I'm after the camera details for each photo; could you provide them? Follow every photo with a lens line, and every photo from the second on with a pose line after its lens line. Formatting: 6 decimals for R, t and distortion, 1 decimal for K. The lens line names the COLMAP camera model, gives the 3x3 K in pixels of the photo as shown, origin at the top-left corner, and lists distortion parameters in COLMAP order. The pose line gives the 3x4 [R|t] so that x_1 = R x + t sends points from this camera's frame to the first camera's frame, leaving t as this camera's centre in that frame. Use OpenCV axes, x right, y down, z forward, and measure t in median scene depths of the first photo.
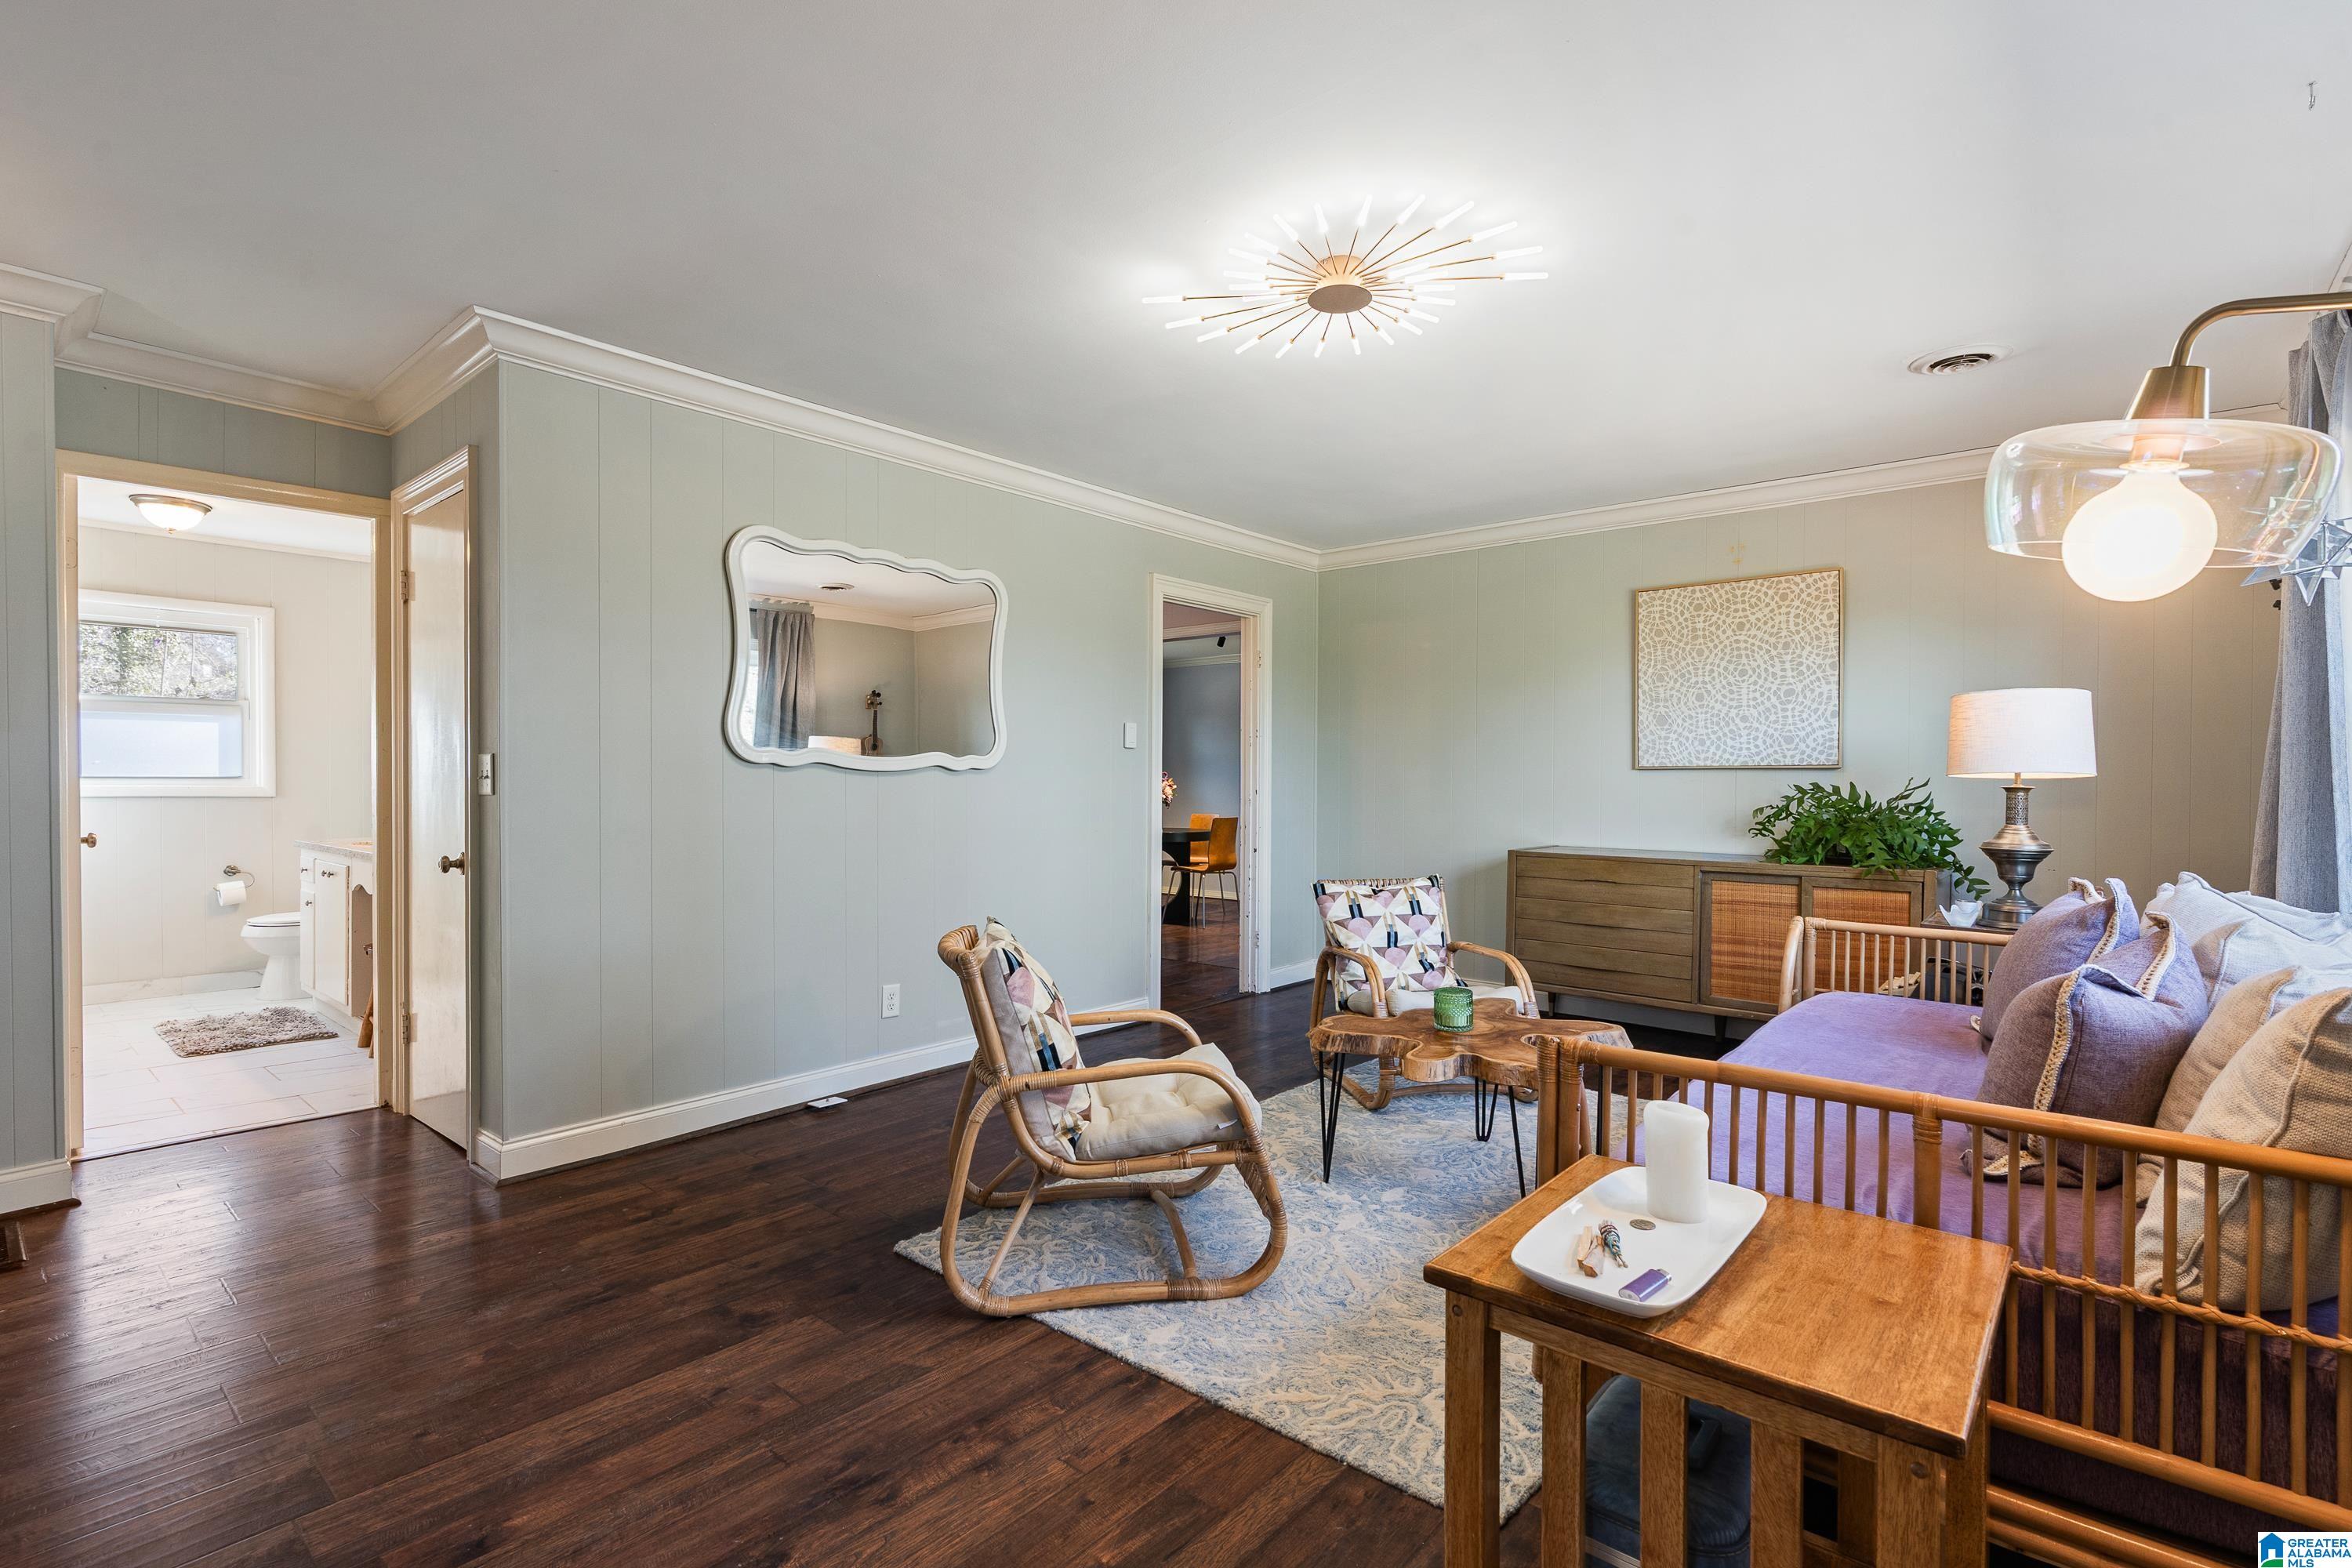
lens RADIAL K [[947.8, 0, 1013.5], [0, 947.8, 825.6], [0, 0, 1]] dist [-0.007816, -0.000321]
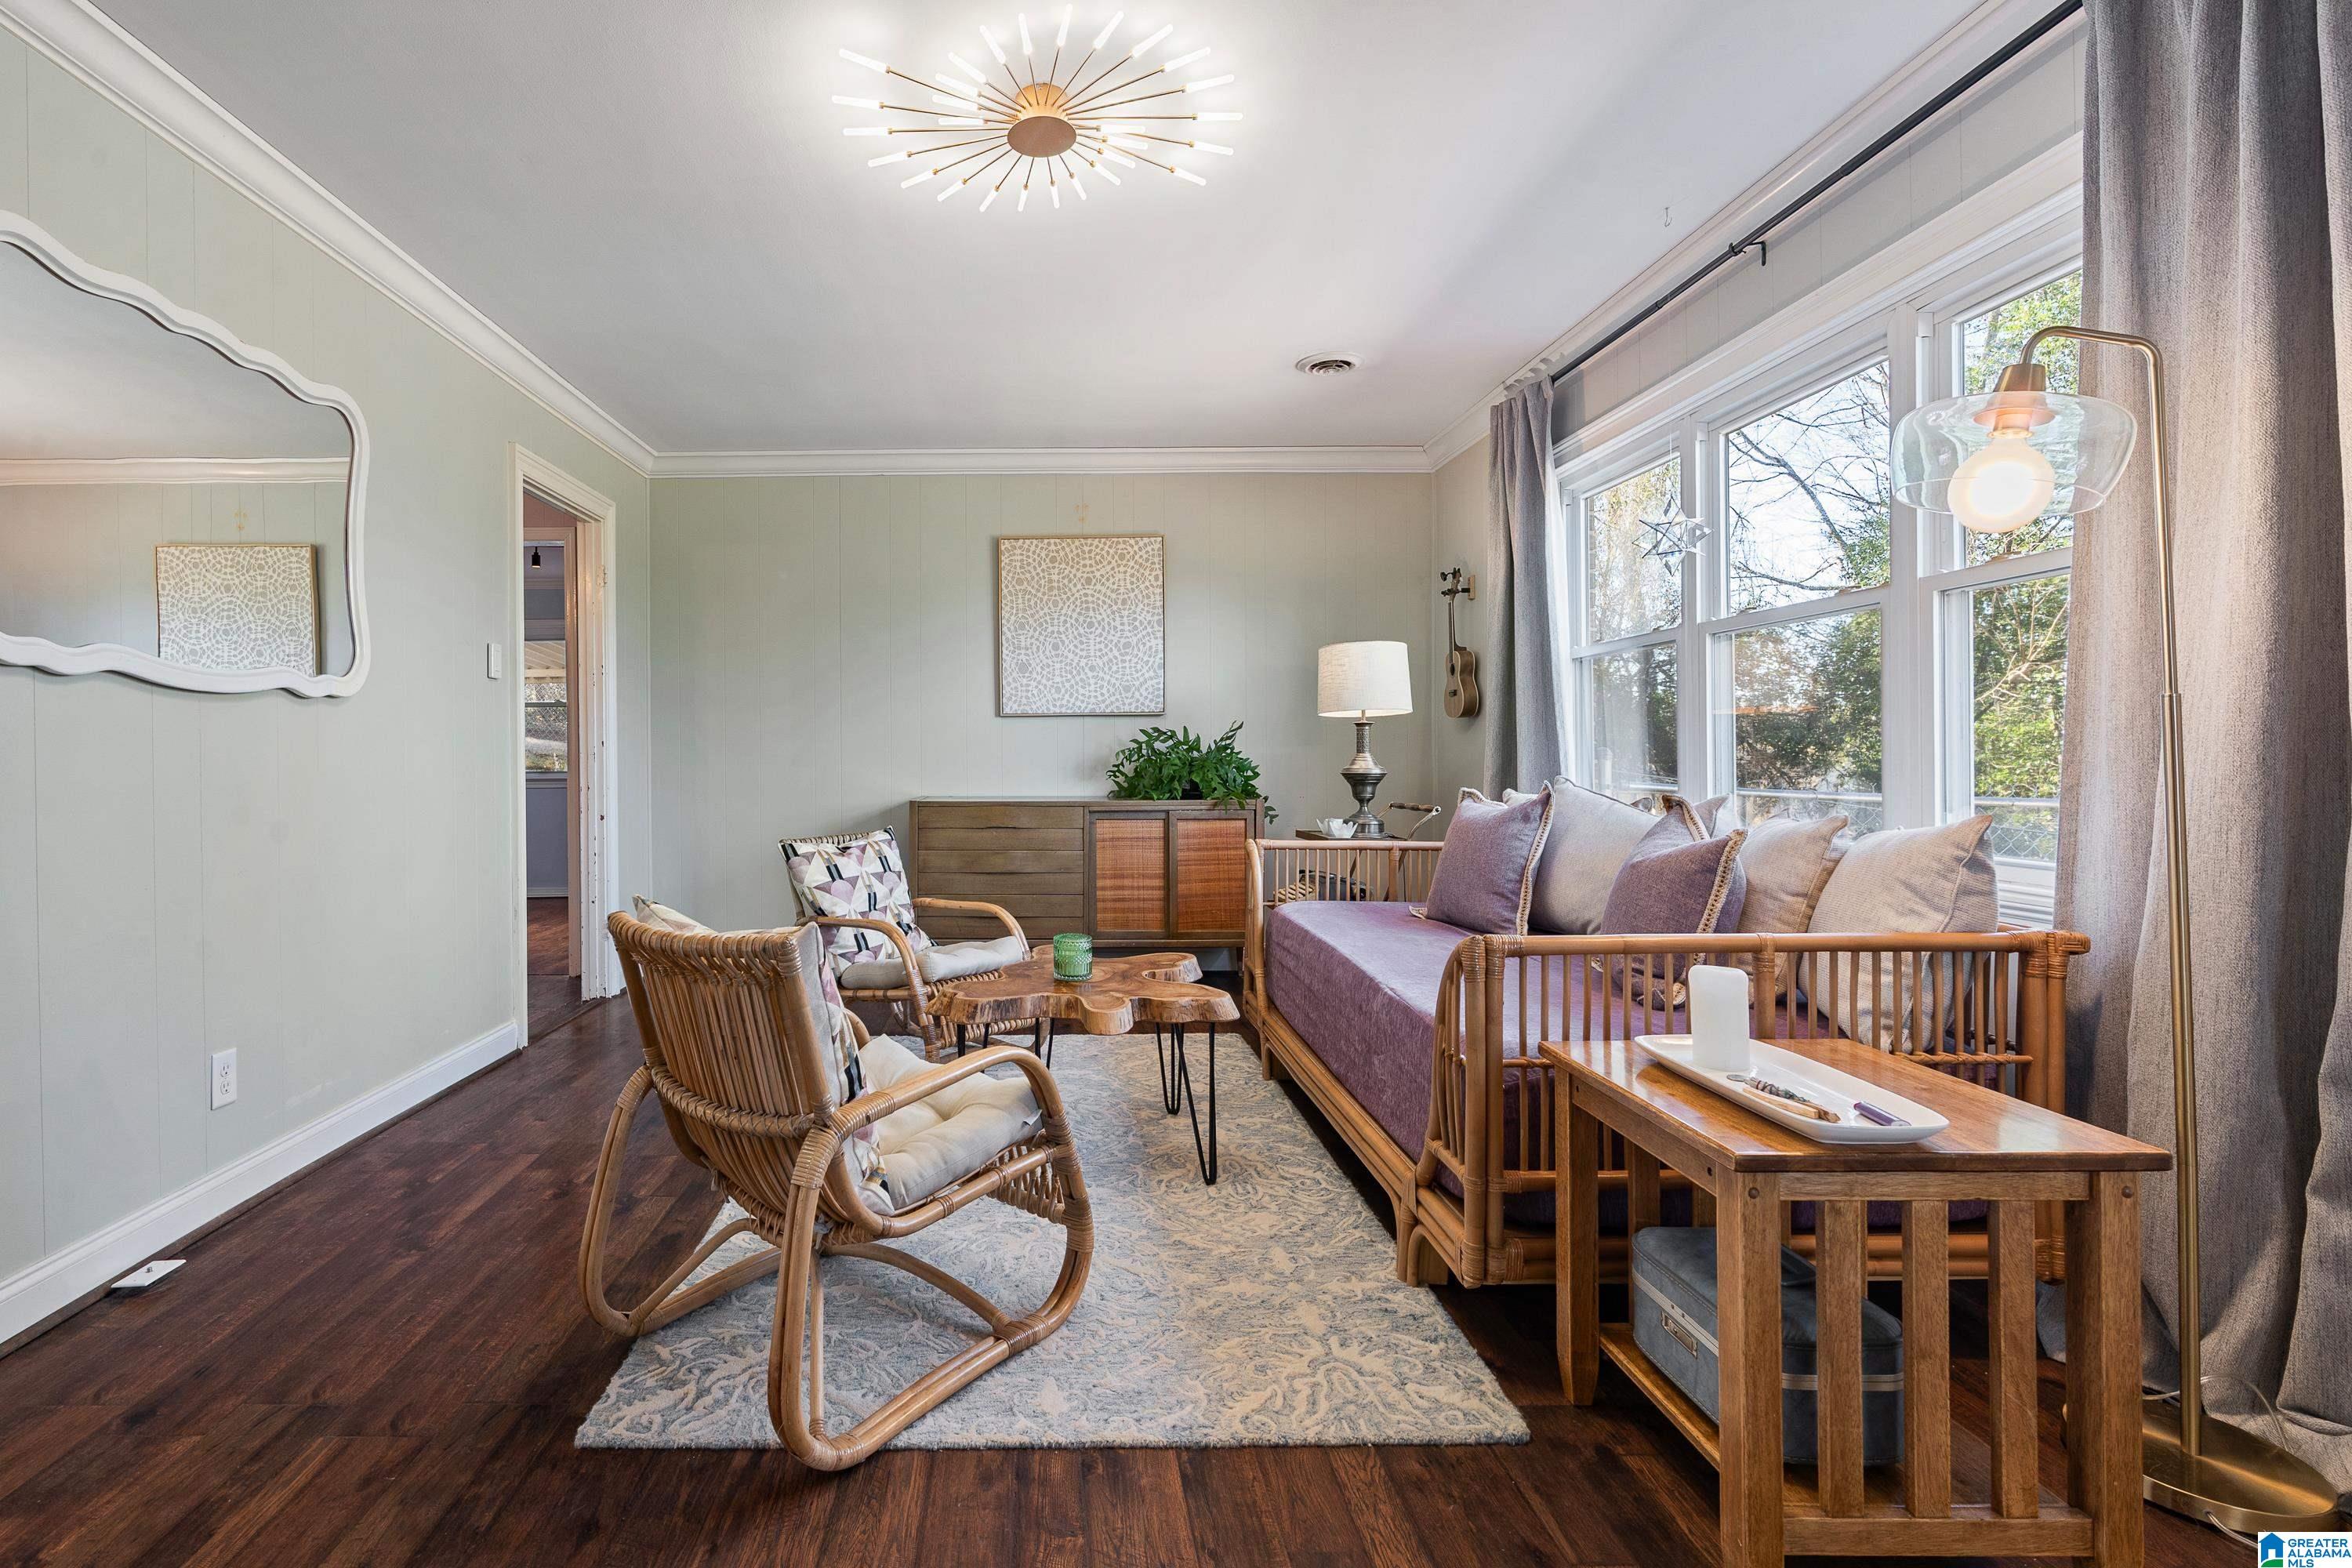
lens RADIAL K [[1140.6, 0, 913.2], [0, 1140.6, 793.4], [0, 0, 1]] dist [-0.004295, 0.000378]
pose [[0.773235, -0.030241, 0.633397, -0.239842], [0.035348, 0.999365, 0.004562, 0.017502], [-0.633133, 0.018862, 0.773813, 0.163880]]
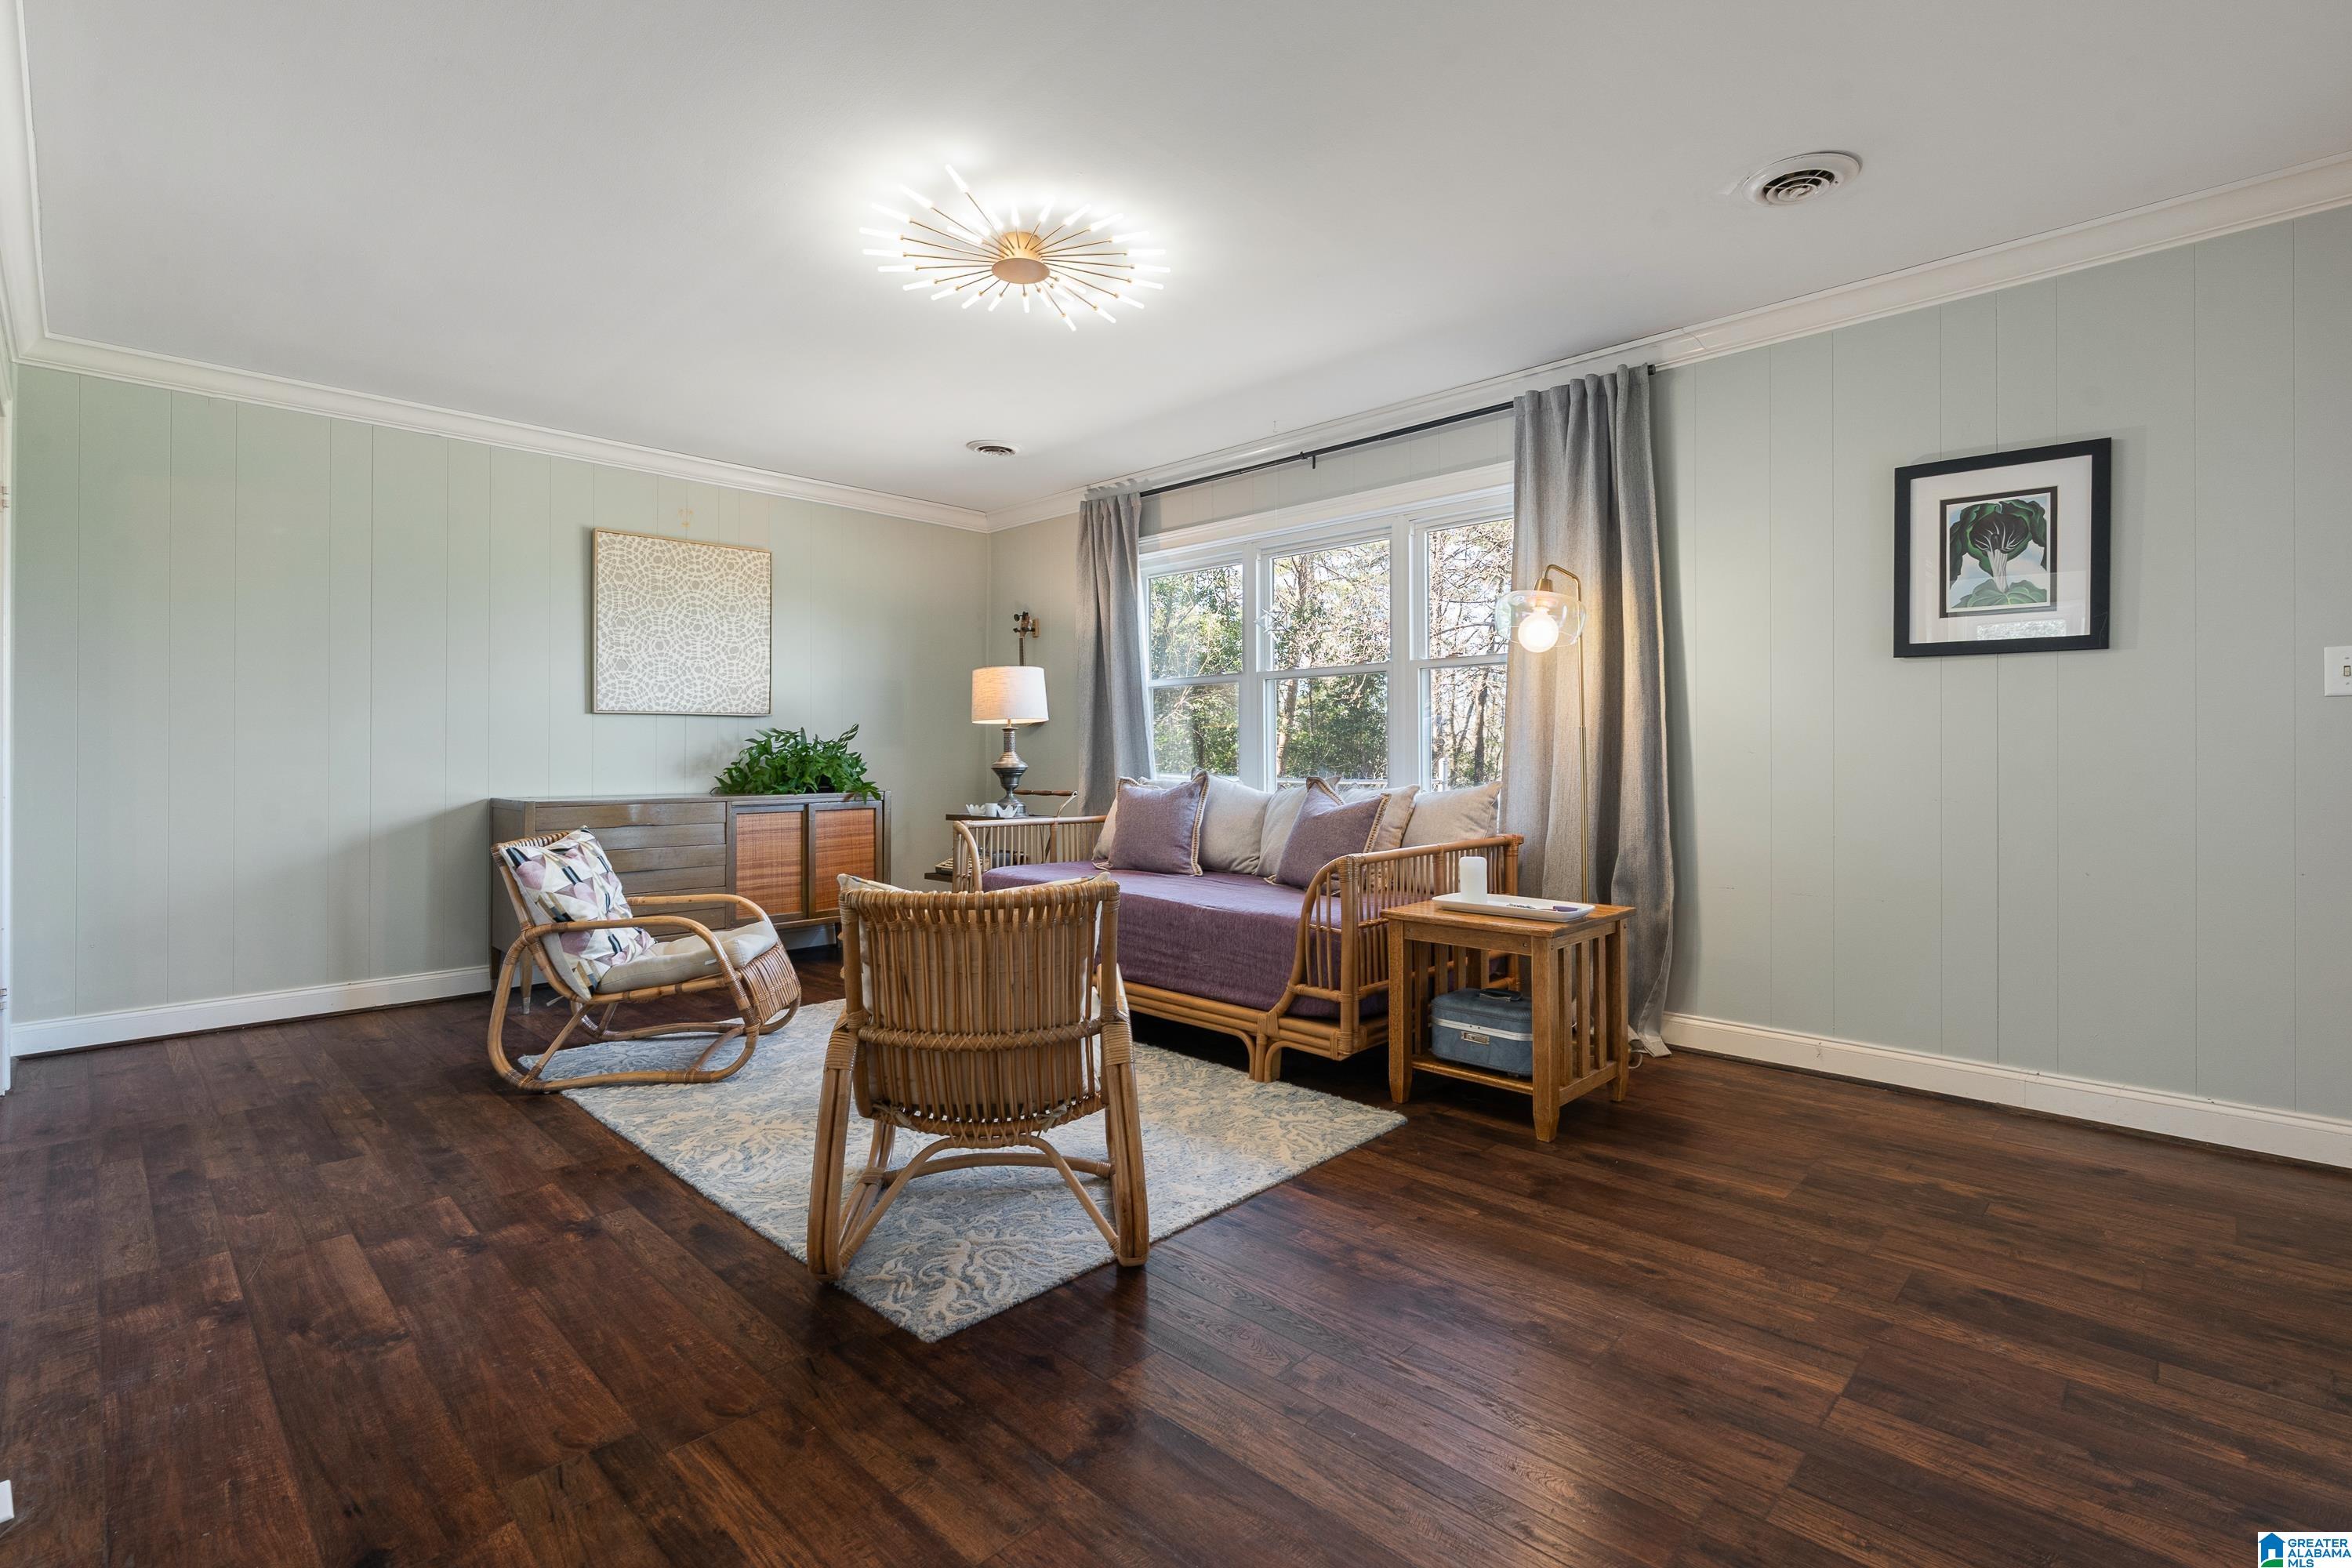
lens RADIAL K [[1073.9, 0, 1176.0], [0, 1073.9, 784.0], [0, 0, 1]] dist [-0.001365, 0.000331]
pose [[0.074597, -0.034118, 0.996630, -0.525625], [0.043810, 0.998562, 0.030905, 0.006995], [-0.996251, 0.041357, 0.075984, 0.428078]]
